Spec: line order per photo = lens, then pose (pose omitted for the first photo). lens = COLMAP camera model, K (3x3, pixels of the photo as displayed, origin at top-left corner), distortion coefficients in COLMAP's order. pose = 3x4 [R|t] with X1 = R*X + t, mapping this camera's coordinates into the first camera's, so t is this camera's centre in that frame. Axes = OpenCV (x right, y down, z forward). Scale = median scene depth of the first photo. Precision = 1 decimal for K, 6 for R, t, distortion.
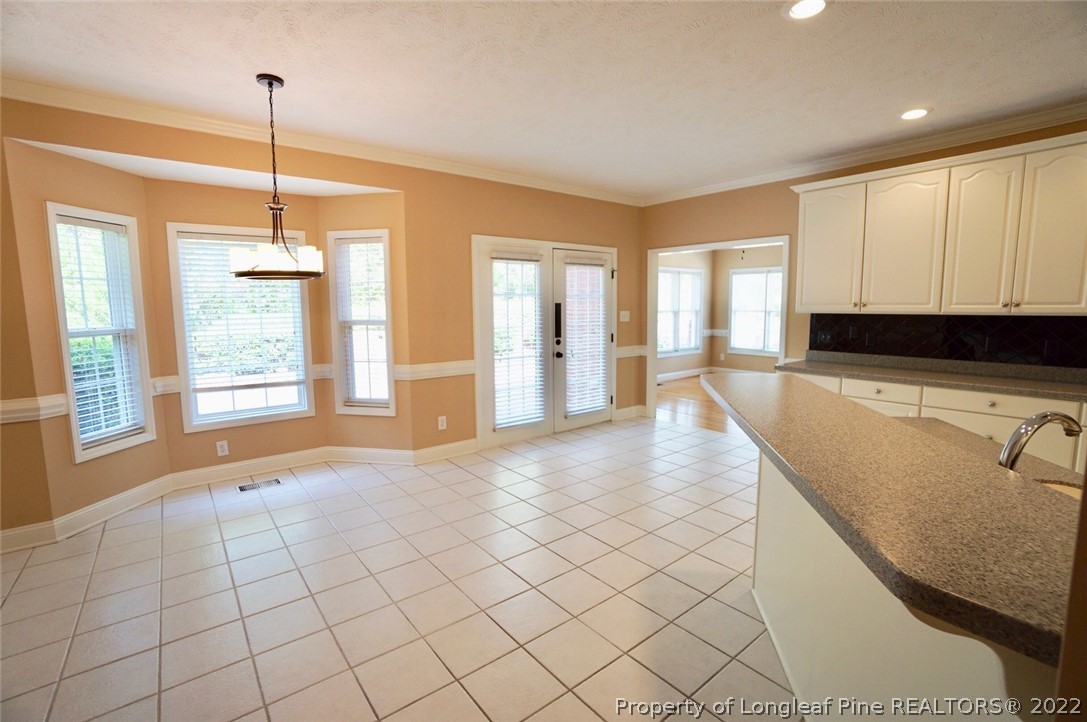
lens RADIAL K [[481.9, 0, 541.3], [0, 481.9, 361.3], [0, 0, 1]] dist [-0.055433, 0.018812]
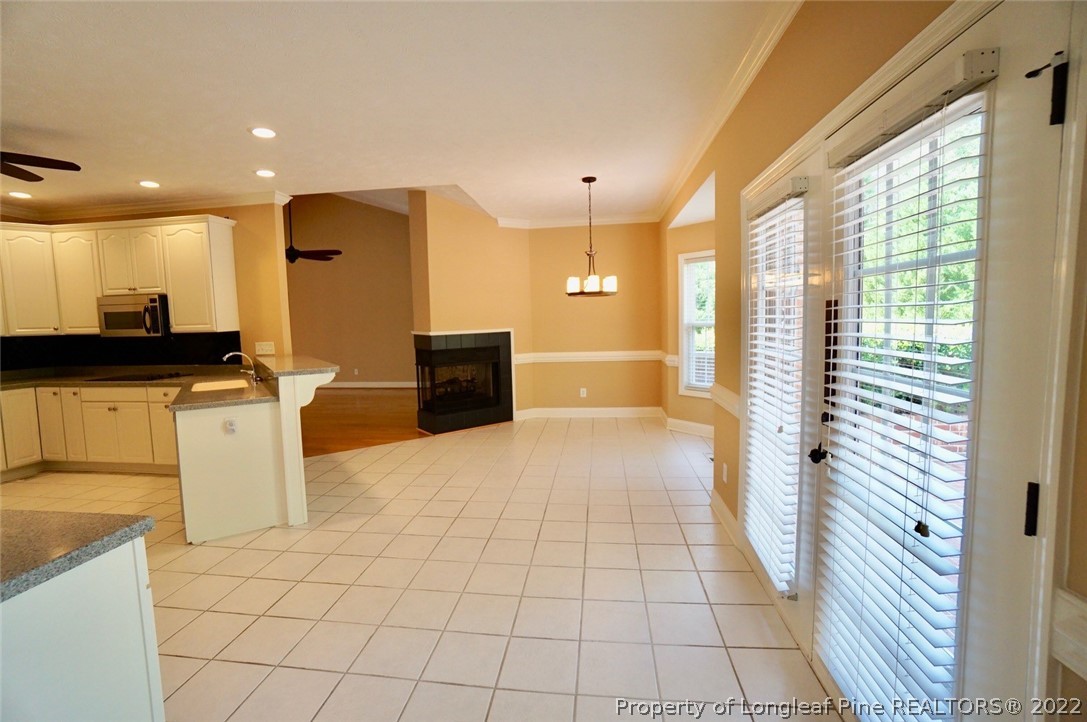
lens RADIAL K [[481.9, 0, 544.5], [0, 481.9, 353.1], [0, 0, 1]] dist [-0.055433, 0.018812]
pose [[-0.704912, 0.079017, -0.704879, 0.443484], [-0.052138, 0.985315, 0.162593, -0.140901], [0.707375, 0.151365, -0.690441, 1.213049]]
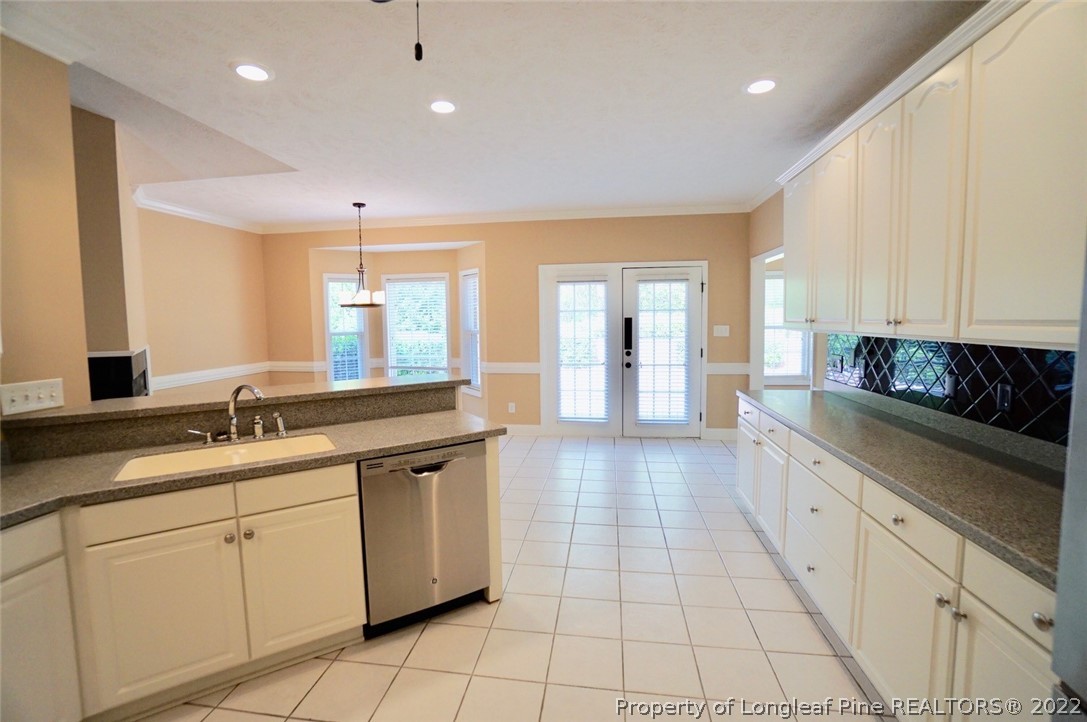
lens RADIAL K [[481.9, 0, 538.2], [0, 481.9, 361.4], [0, 0, 1]] dist [-0.055433, 0.018812]
pose [[0.684290, 0.065508, -0.726262, 0.778029], [-0.079084, 0.996749, 0.015393, -0.025533], [0.724909, 0.046902, 0.687246, 0.120582]]
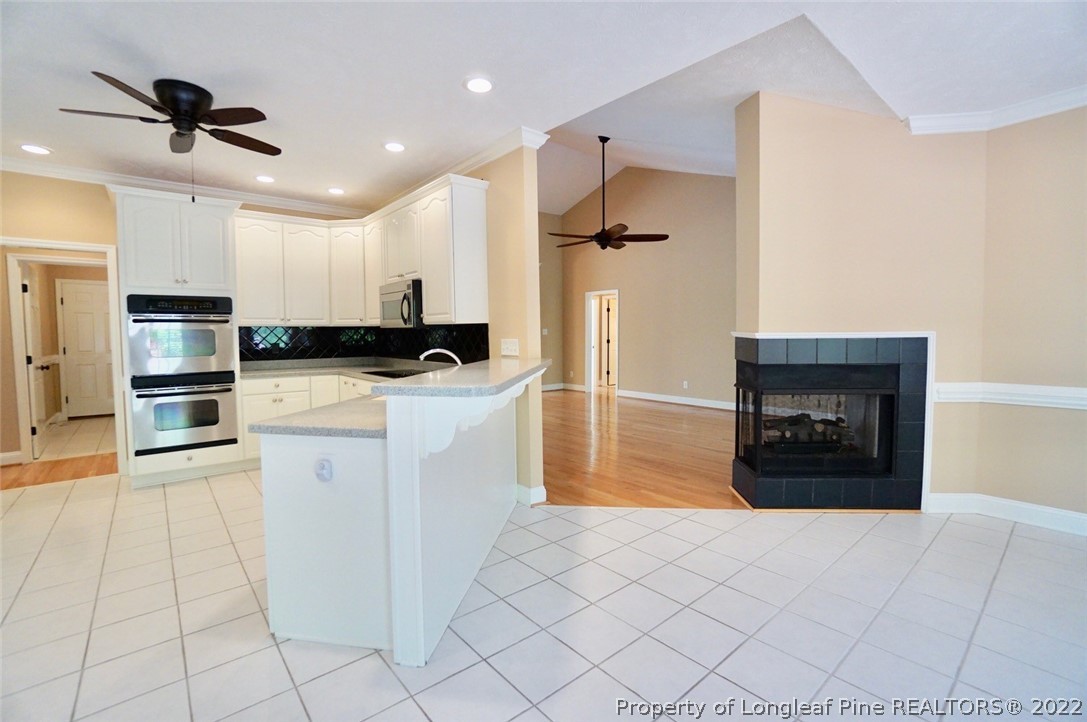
lens RADIAL K [[481.9, 0, 536.5], [0, 481.9, 357.7], [0, 0, 1]] dist [-0.055433, 0.018812]
pose [[-0.999489, 0.019200, -0.025559, 0.132339], [0.014623, 0.985590, 0.168520, -0.068204], [0.028426, 0.168060, -0.985367, 0.852859]]
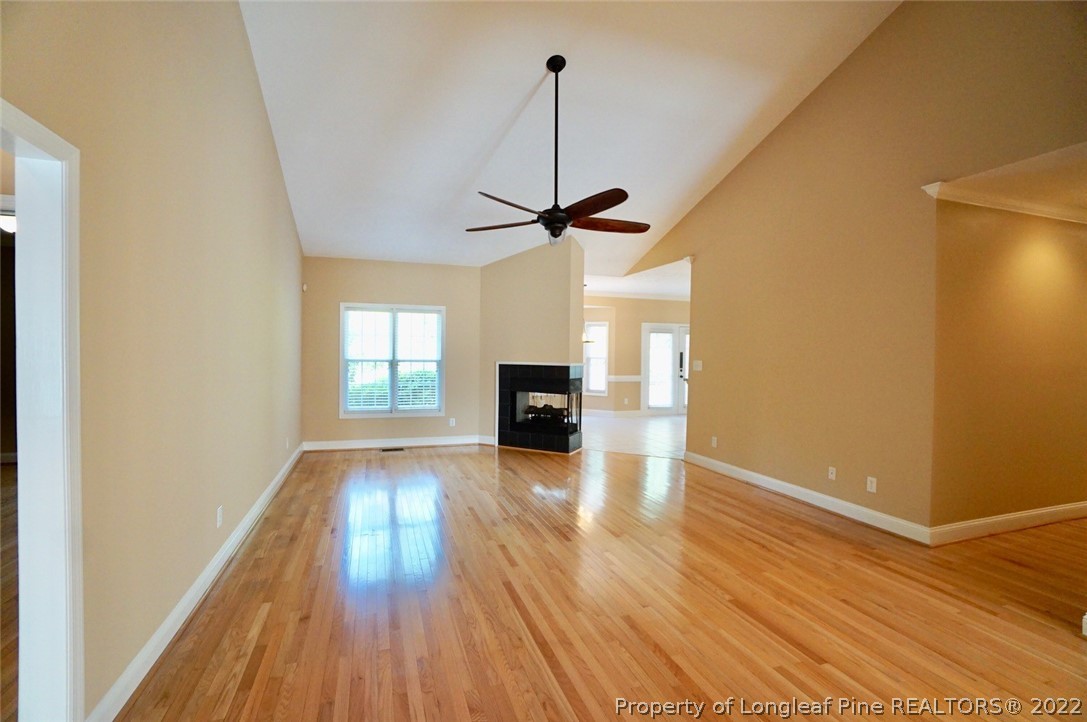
lens RADIAL K [[481.9, 0, 536.6], [0, 481.9, 352.5], [0, 0, 1]] dist [-0.055433, 0.018812]
pose [[0.938853, 0.016485, -0.343923, 0.180936], [-0.056631, 0.992644, -0.107013, 0.161502], [0.339629, 0.119946, 0.932880, -1.329215]]
